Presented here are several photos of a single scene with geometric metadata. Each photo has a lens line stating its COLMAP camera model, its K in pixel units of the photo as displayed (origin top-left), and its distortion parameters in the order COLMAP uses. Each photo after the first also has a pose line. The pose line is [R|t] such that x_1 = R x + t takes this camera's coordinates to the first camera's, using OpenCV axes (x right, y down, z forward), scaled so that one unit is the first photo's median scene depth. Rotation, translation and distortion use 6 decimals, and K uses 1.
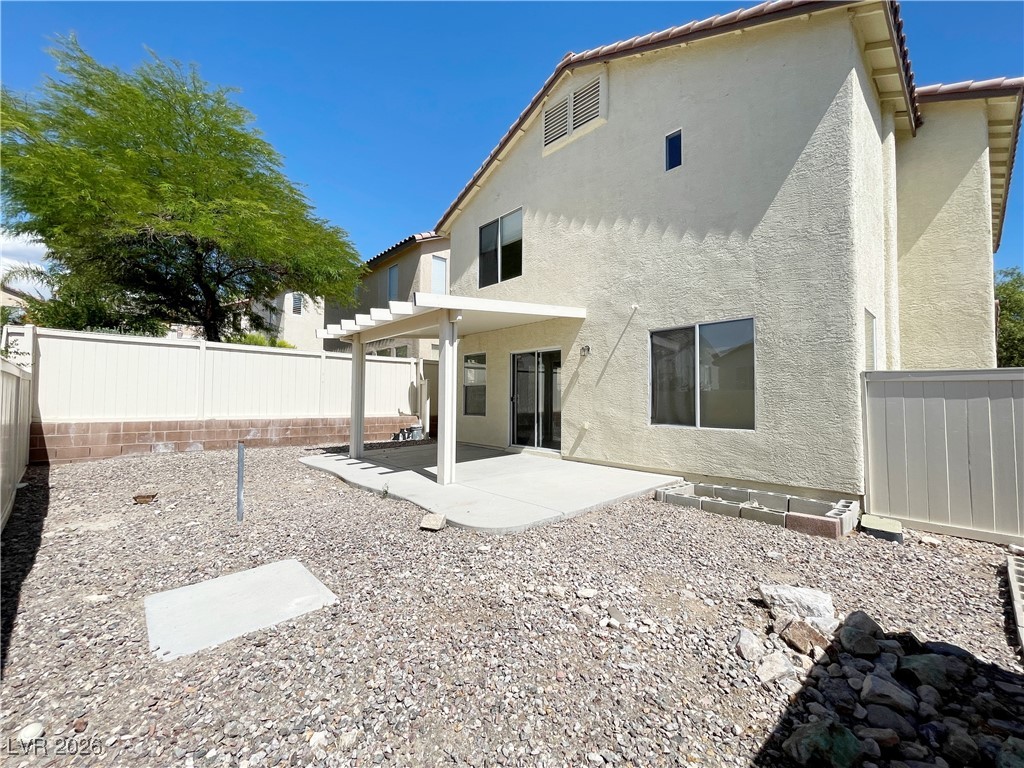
lens RADIAL K [[420.1, 0, 506.3], [0, 420.1, 385.5], [0, 0, 1]] dist [-0.001053, 0.001017]
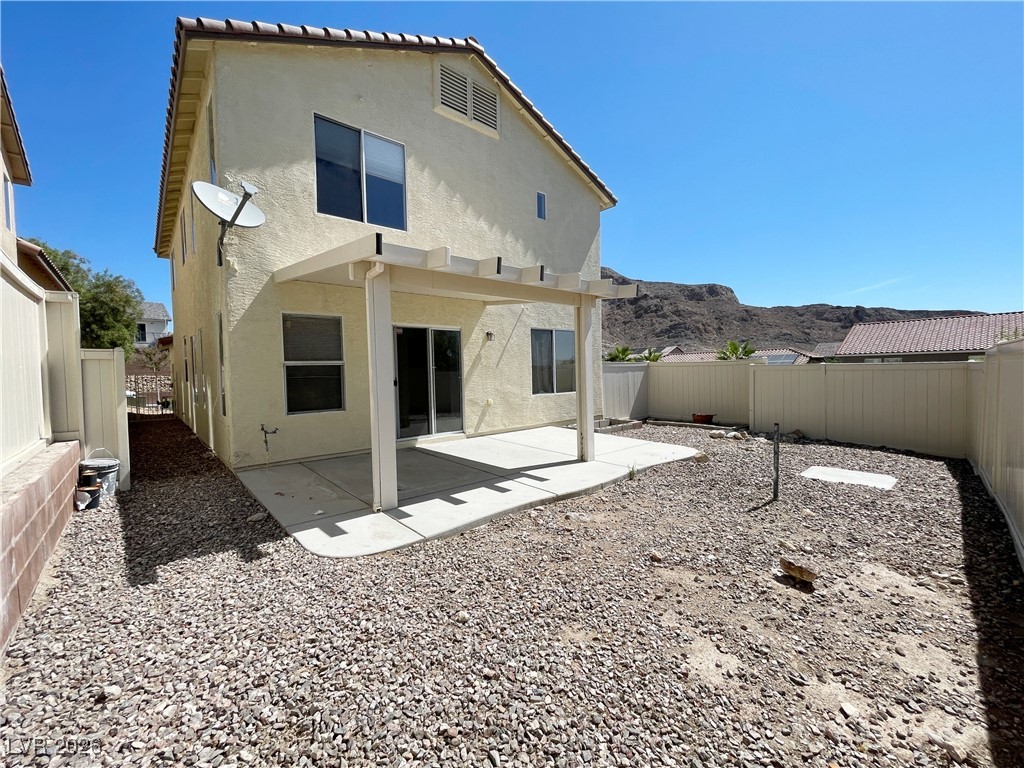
lens RADIAL K [[420.1, 0, 506.3], [0, 420.1, 385.5], [0, 0, 1]] dist [-0.001053, 0.001017]
pose [[0.026342, -0.046981, 0.998548, -0.912723], [-0.012593, 0.998800, 0.047325, -0.004247], [-0.999574, -0.013821, 0.025719, 0.899857]]
